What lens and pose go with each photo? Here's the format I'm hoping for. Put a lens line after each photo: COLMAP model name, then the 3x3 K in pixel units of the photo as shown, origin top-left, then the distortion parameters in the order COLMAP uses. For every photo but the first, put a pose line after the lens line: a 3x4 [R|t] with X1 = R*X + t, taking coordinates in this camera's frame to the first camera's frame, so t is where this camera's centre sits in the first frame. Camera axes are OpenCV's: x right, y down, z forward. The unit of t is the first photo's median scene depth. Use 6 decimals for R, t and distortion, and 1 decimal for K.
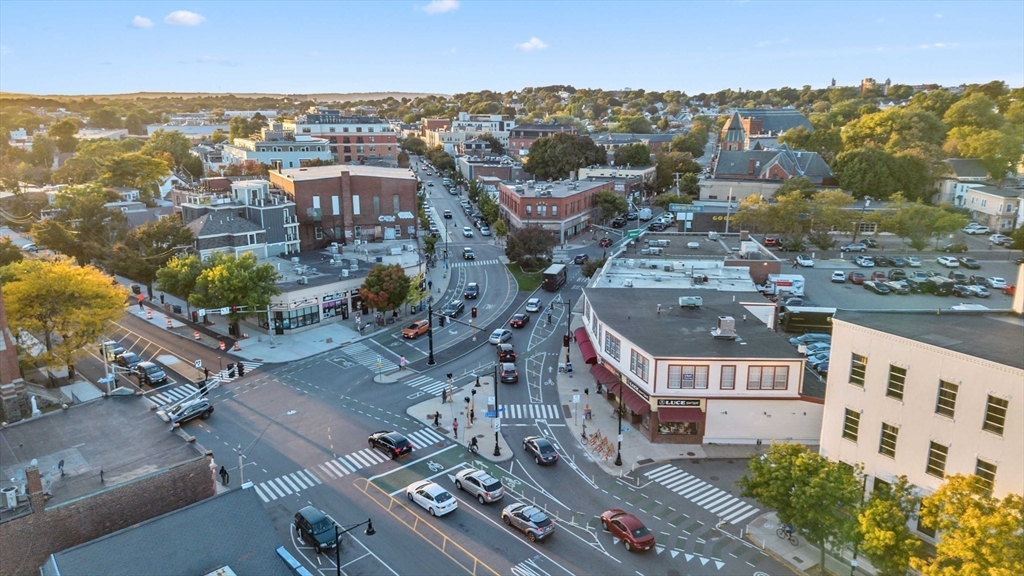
lens RADIAL K [[725.1, 0, 512.0], [0, 725.1, 288.0], [0, 0, 1]] dist [0.002330, -0.001121]
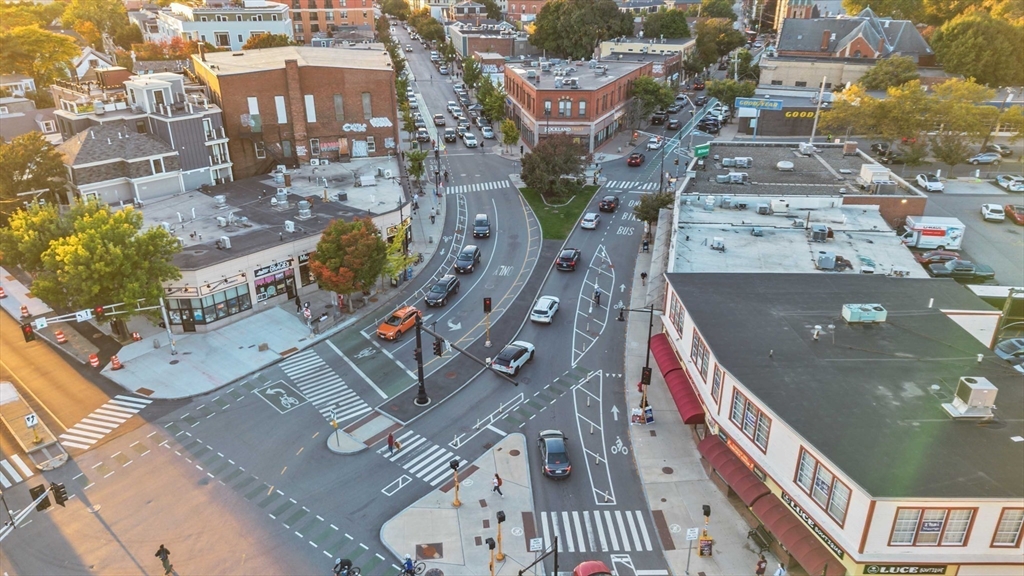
lens RADIAL K [[725.1, 0, 512.0], [0, 725.1, 288.0], [0, 0, 1]] dist [0.002330, -0.001121]
pose [[0.999906, -0.008925, 0.010398, -0.027586], [0.006925, 0.983898, 0.178598, -0.069915], [-0.011824, -0.178509, 0.983867, 0.278914]]
